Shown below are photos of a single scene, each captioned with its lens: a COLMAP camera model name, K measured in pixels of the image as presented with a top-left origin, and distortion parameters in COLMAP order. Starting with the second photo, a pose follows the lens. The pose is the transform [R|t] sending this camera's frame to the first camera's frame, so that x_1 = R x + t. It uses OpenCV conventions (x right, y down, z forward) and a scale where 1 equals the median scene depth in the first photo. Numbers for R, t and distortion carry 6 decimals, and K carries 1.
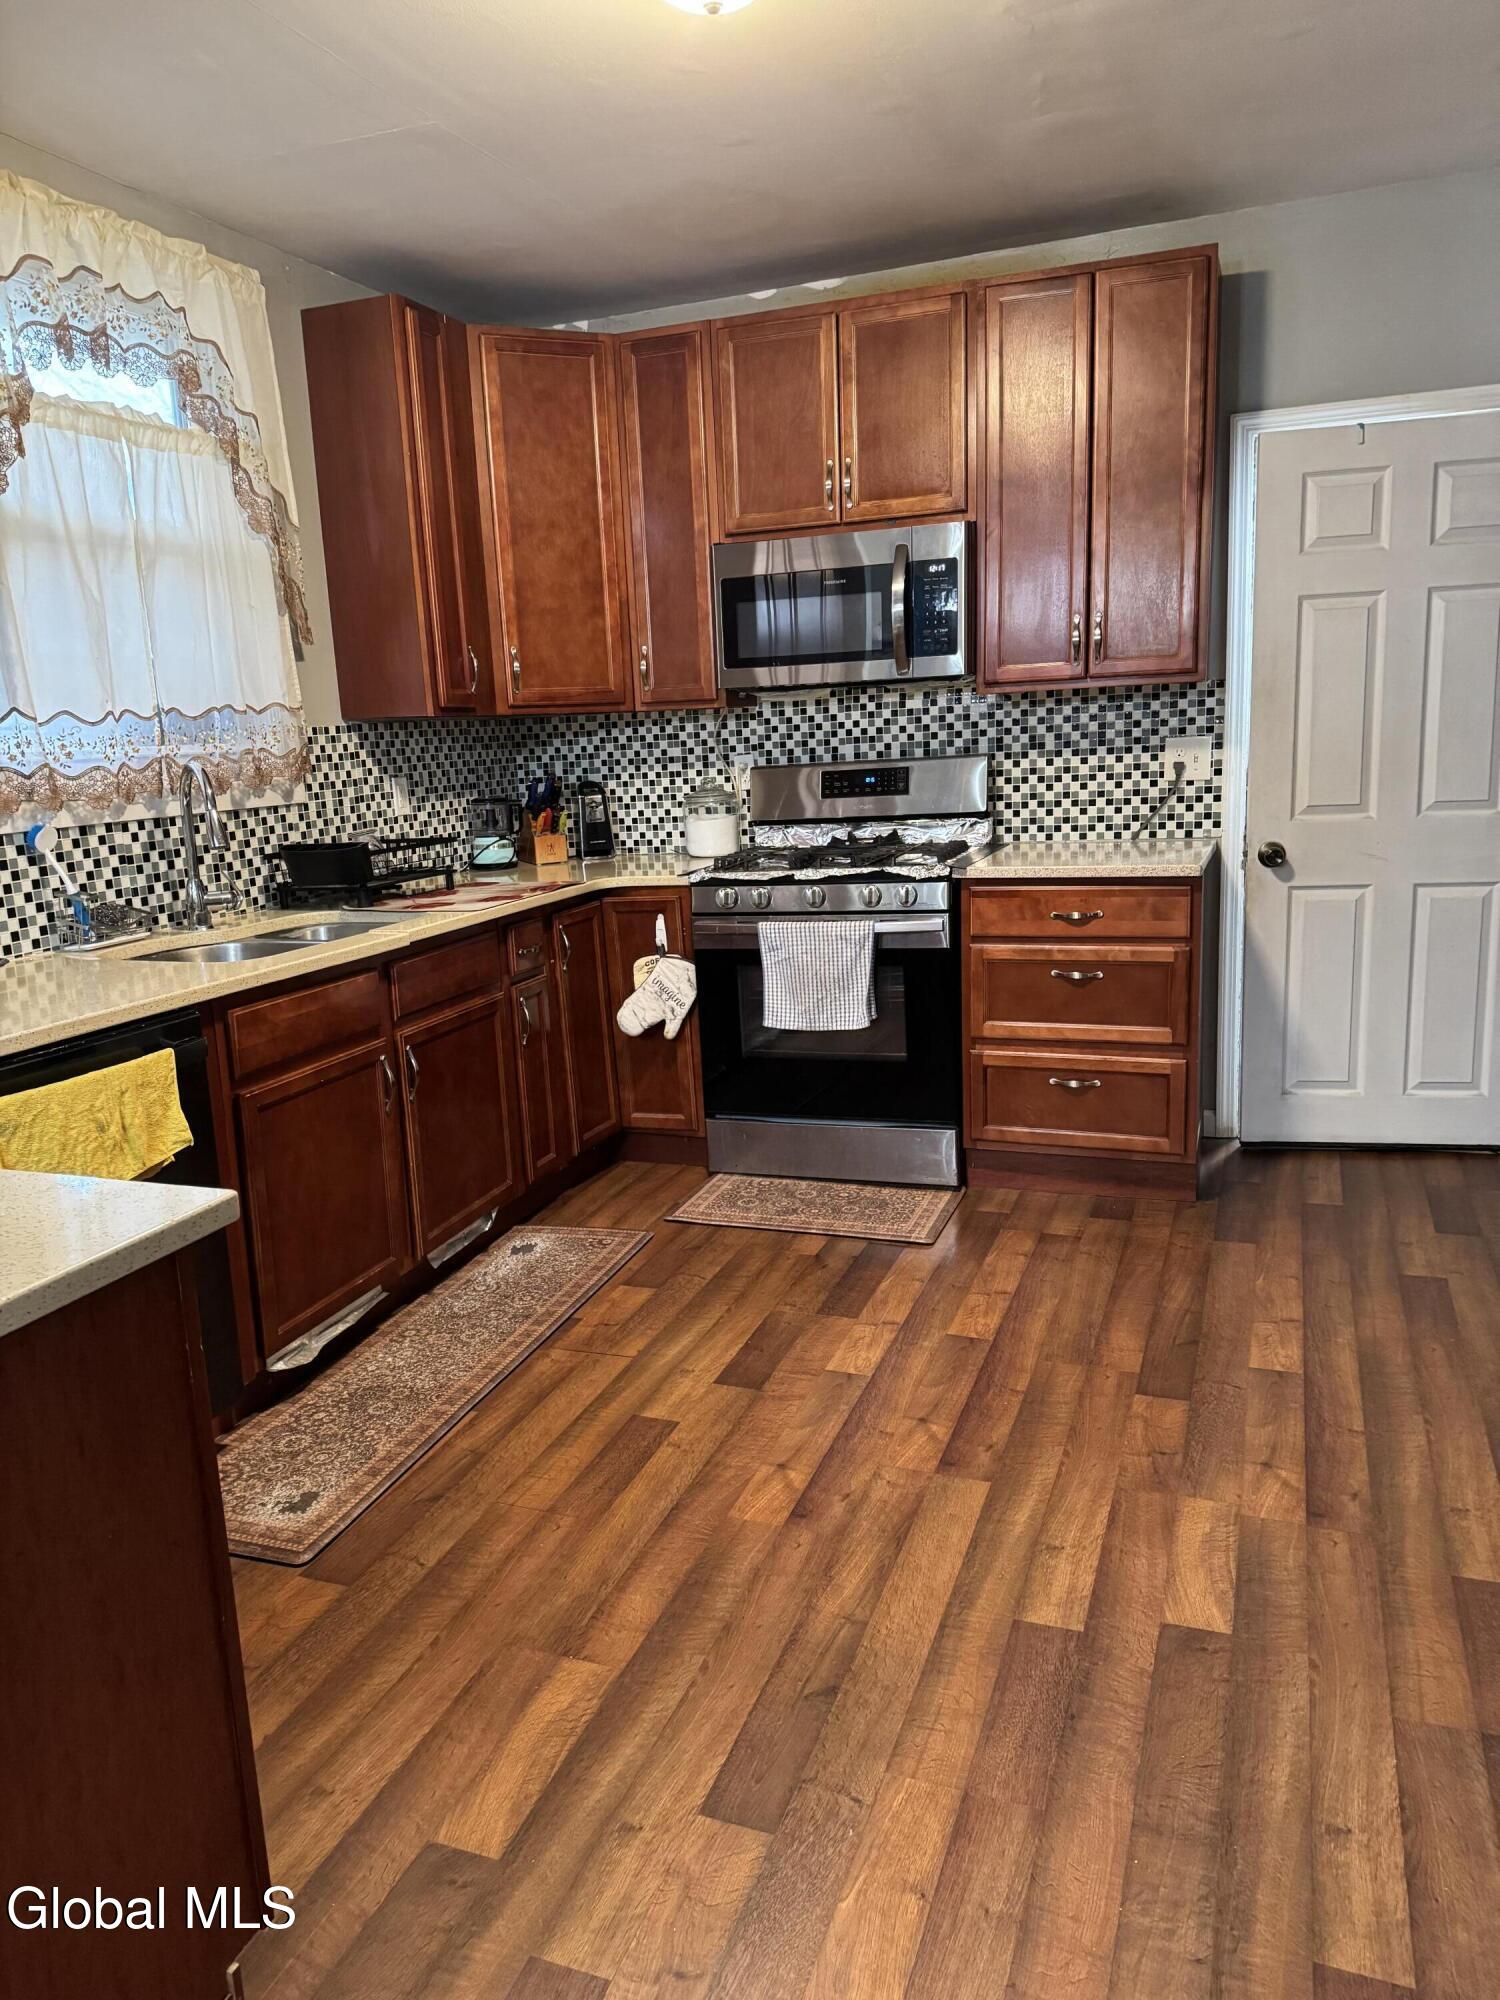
lens RADIAL K [[1415.2, 0, 748.6], [0, 1415.2, 1011.3], [0, 0, 1]] dist [0.165146, -0.287119]
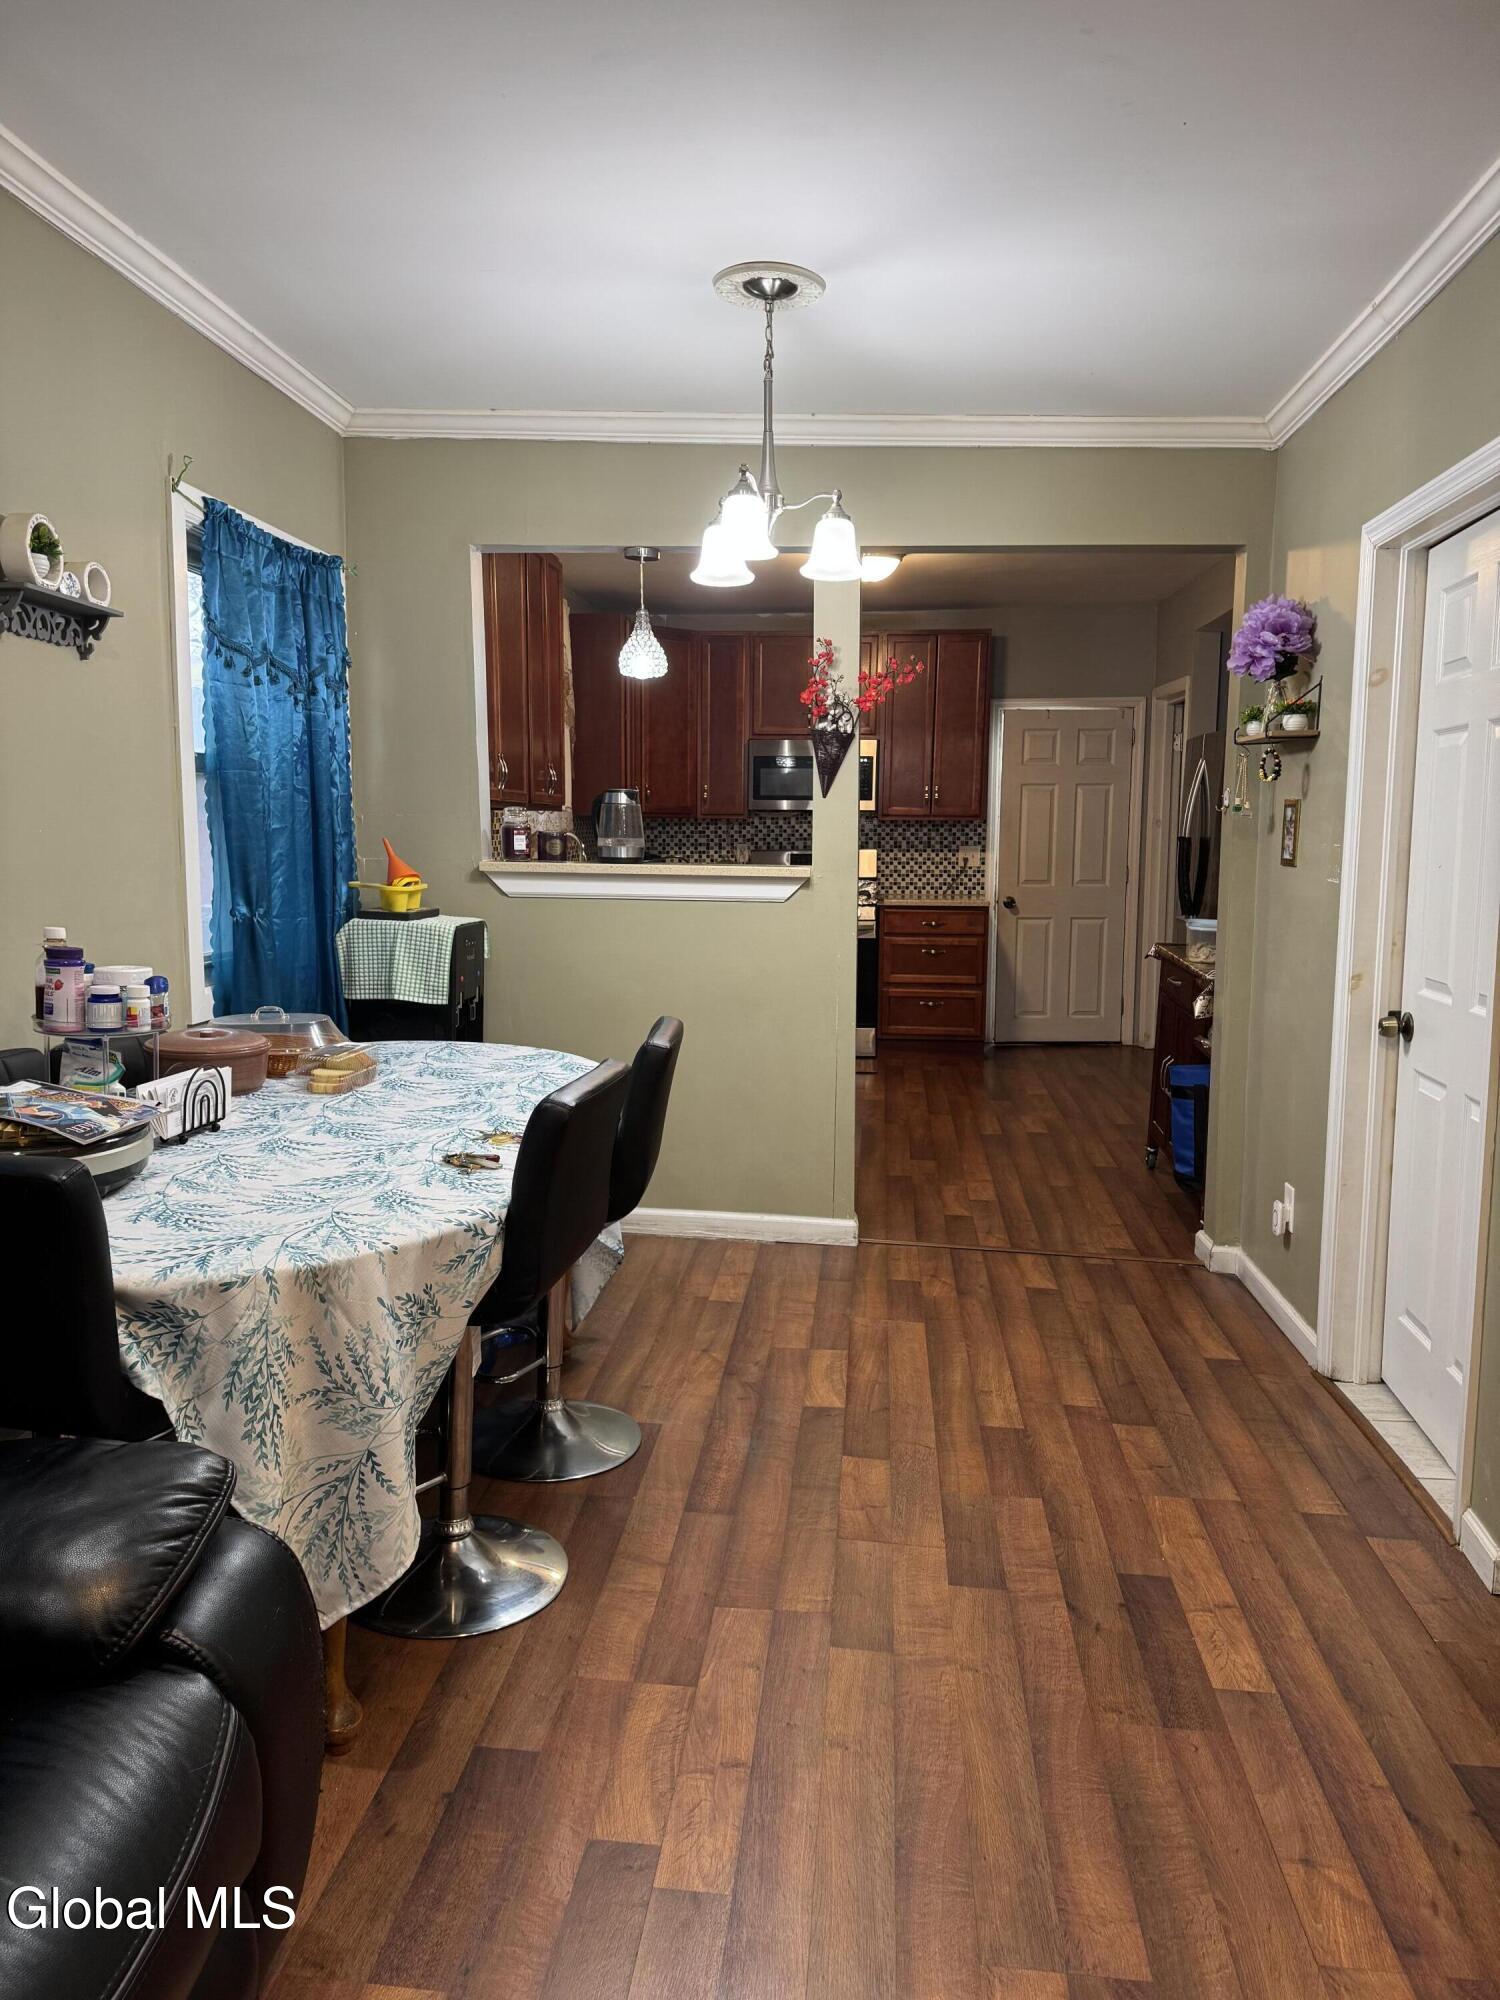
lens RADIAL K [[1372.5, 0, 760.0], [0, 1372.5, 1005.6], [0, 0, 1]] dist [0.103531, -0.099797]
pose [[0.964545, 0.019051, 0.263228, -0.180719], [0.002795, 0.996598, -0.082370, 0.072207], [-0.263902, 0.080185, 0.961211, -0.290227]]
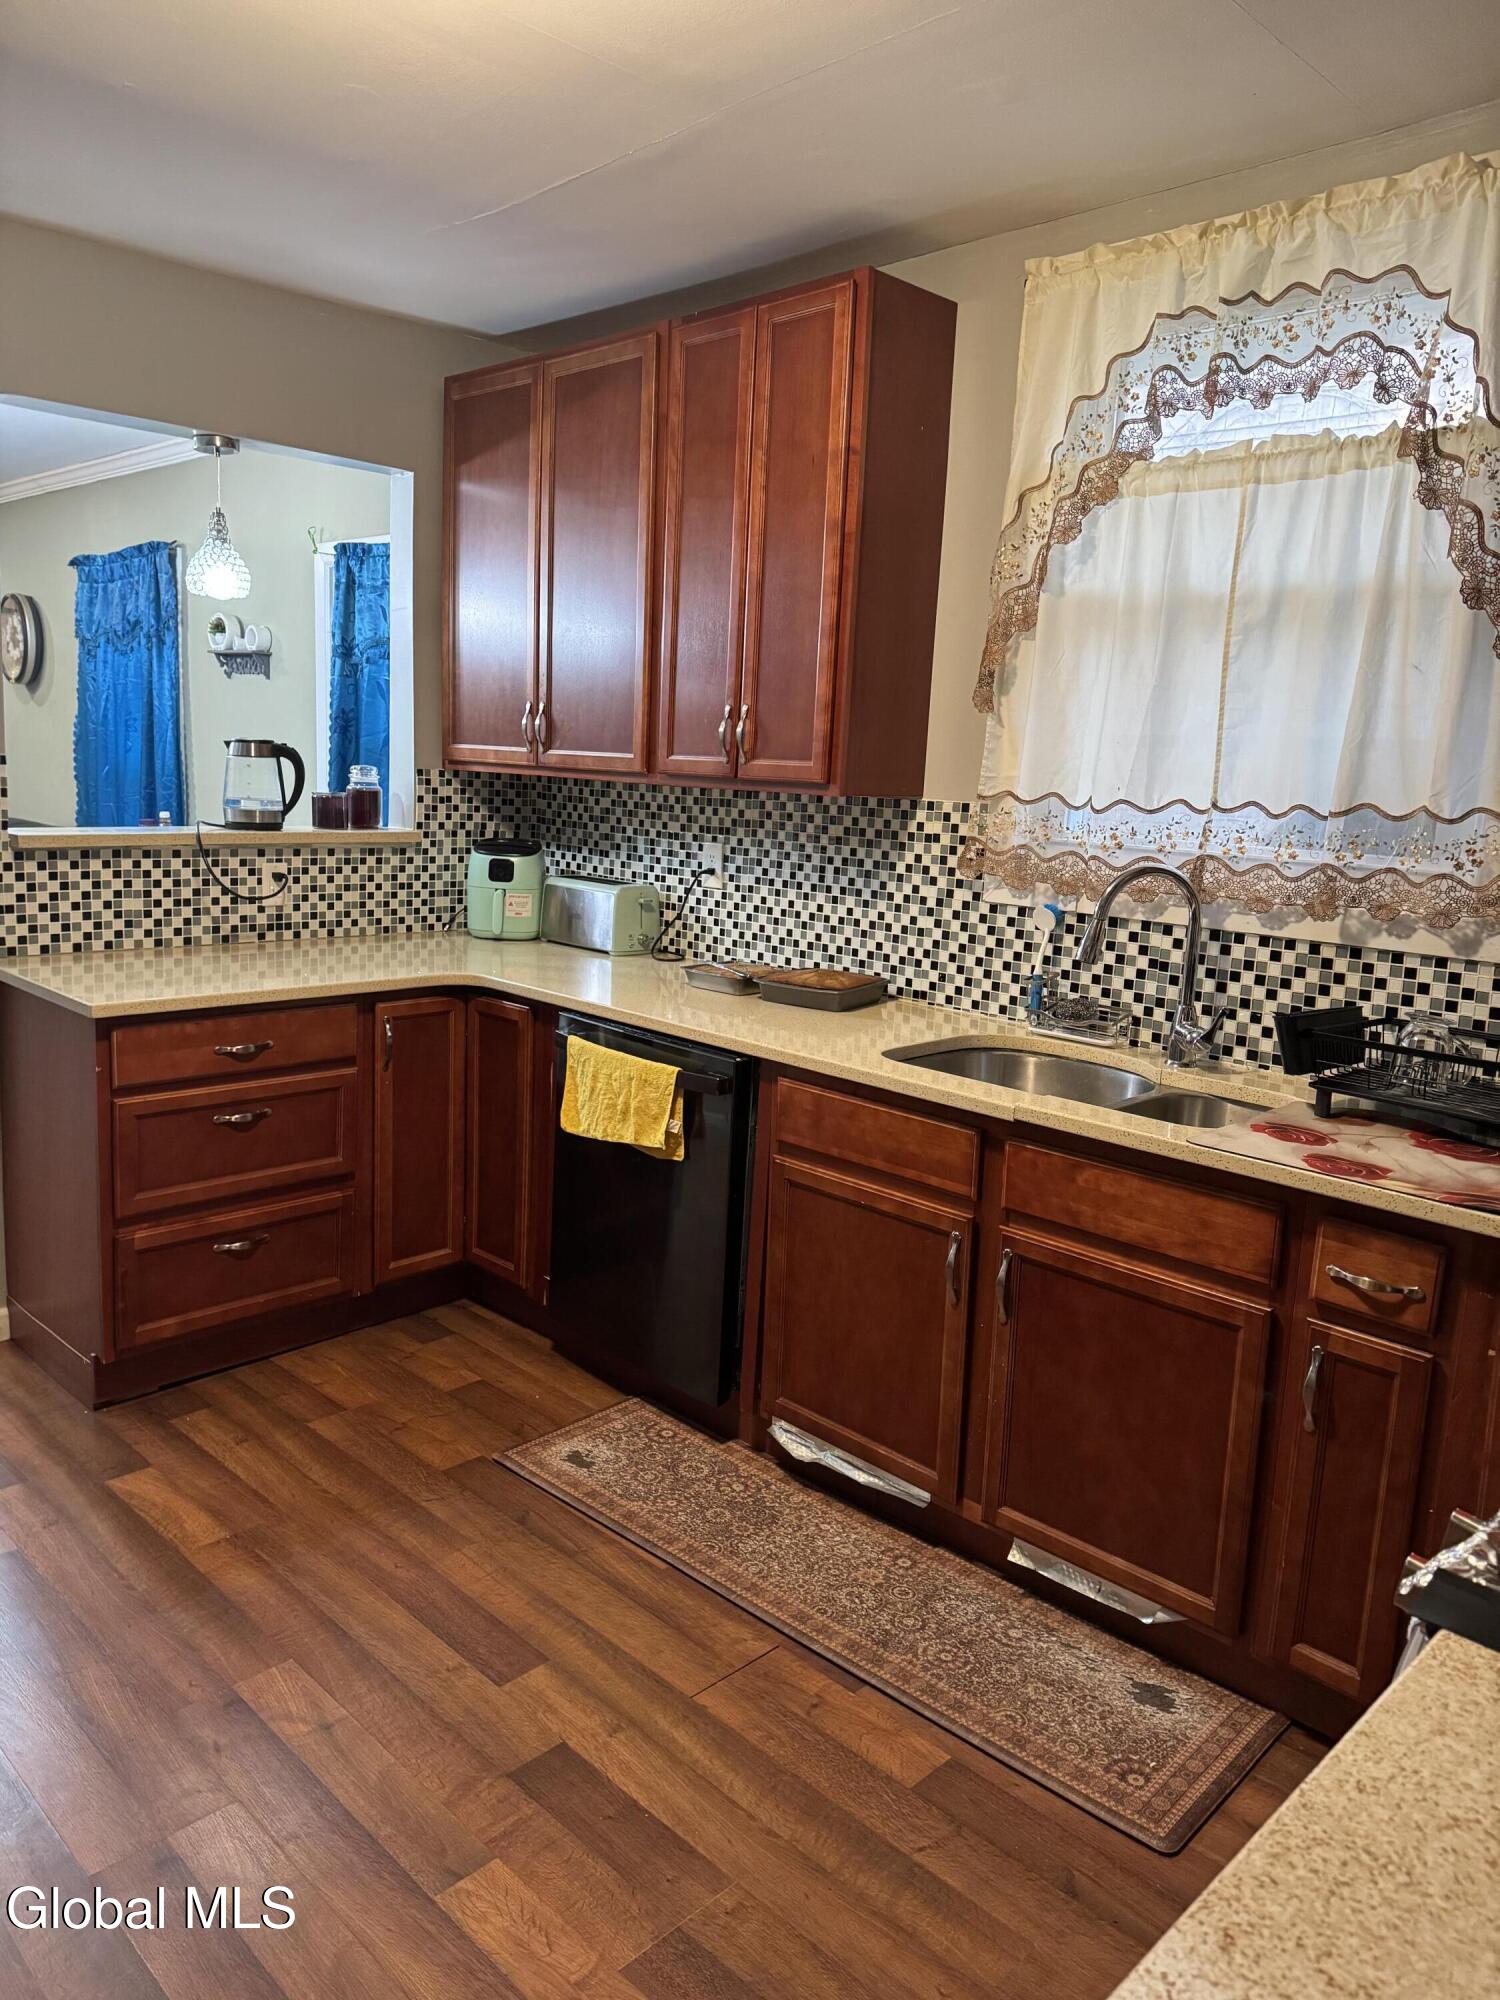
lens RADIAL K [[1426.1, 0, 753.1], [0, 1426.1, 983.0], [0, 0, 1]] dist [0.073324, -0.117974]
pose [[-0.421740, 0.164522, -0.891666, 0.552345], [-0.207986, 0.939626, 0.271744, -0.336158], [0.882540, 0.300059, -0.362059, 1.311829]]
